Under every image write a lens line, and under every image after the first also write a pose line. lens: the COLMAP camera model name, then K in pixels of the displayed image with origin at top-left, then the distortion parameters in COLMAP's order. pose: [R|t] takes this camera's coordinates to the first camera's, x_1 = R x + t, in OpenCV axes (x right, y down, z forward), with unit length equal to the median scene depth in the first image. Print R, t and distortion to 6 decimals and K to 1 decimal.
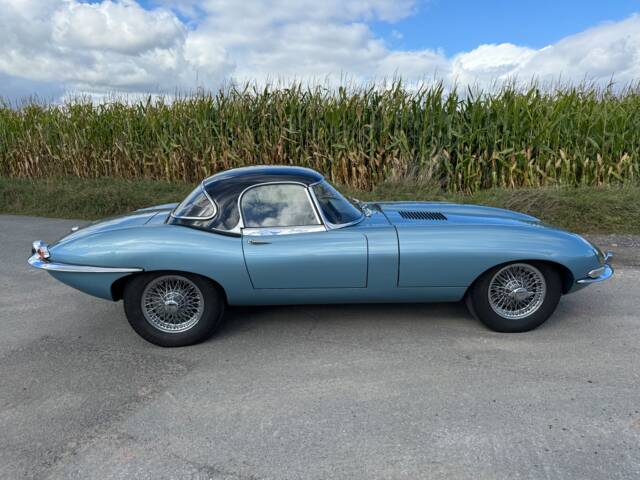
lens RADIAL K [[447.2, 0, 320.0], [0, 447.2, 240.0], [0, 0, 1]] dist [0.040405, -0.057394]
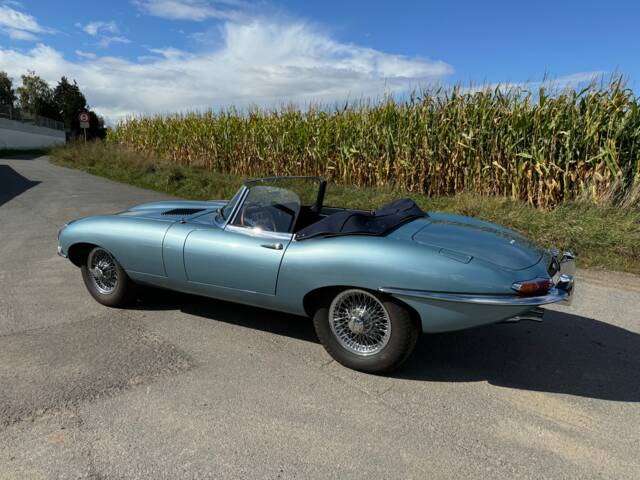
lens RADIAL K [[445.7, 0, 316.6], [0, 445.7, 247.2], [0, 0, 1]] dist [0.066638, -0.091126]
pose [[0.888639, 0.124252, -0.441454, 0.106671], [-0.125026, 0.991773, 0.027469, -0.011932], [0.441235, 0.030783, 0.896863, 0.069013]]
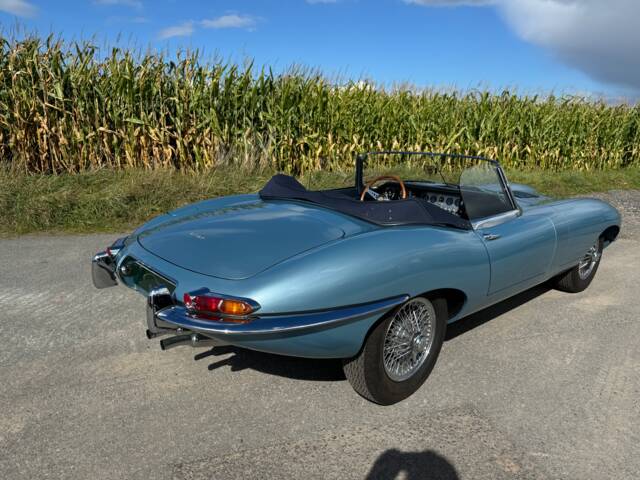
lens RADIAL K [[447.2, 0, 320.0], [0, 447.2, 240.0], [0, 0, 1]] dist [0.040405, -0.057394]
pose [[0.773274, -0.111285, 0.624230, -0.273838], [0.089152, 0.993780, 0.066729, -0.021671], [-0.627773, 0.004051, 0.778386, 0.175118]]
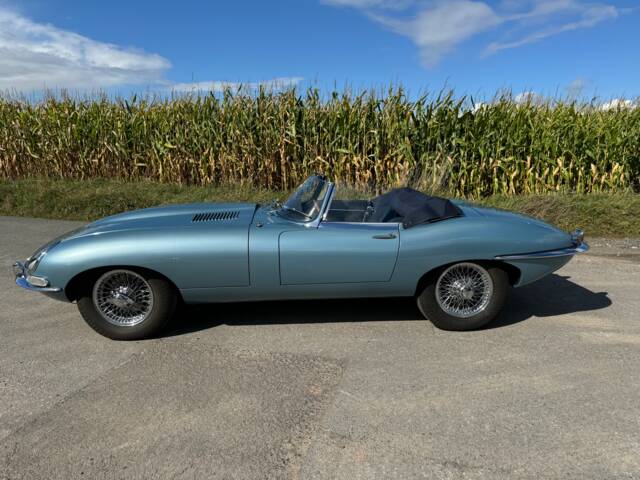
lens RADIAL K [[445.3, 0, 316.7], [0, 445.3, 239.1], [0, 0, 1]] dist [0.047041, -0.064121]
pose [[0.995521, 0.004281, 0.094446, -0.131021], [-0.002863, 0.999881, -0.015139, 0.006044], [-0.094500, 0.014801, 0.995415, 0.007433]]
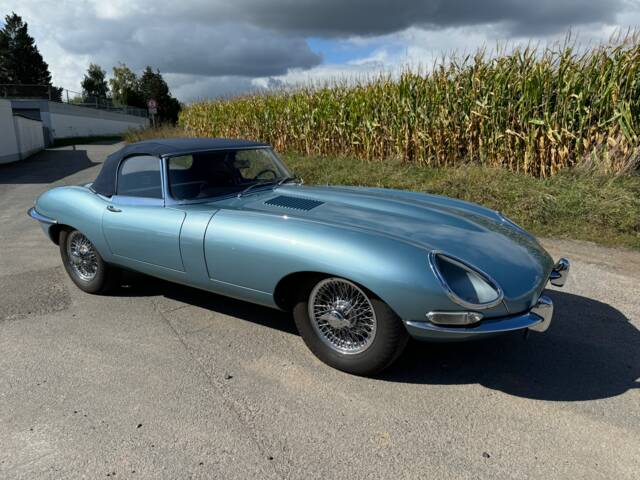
lens RADIAL K [[448.5, 0, 316.5], [0, 448.5, 241.2], [0, 0, 1]] dist [0.049821, -0.060643]
pose [[0.800722, 0.142136, -0.581929, 0.269324], [-0.117491, 0.989838, 0.080103, -0.019518], [0.587401, 0.004231, 0.809285, 0.129541]]
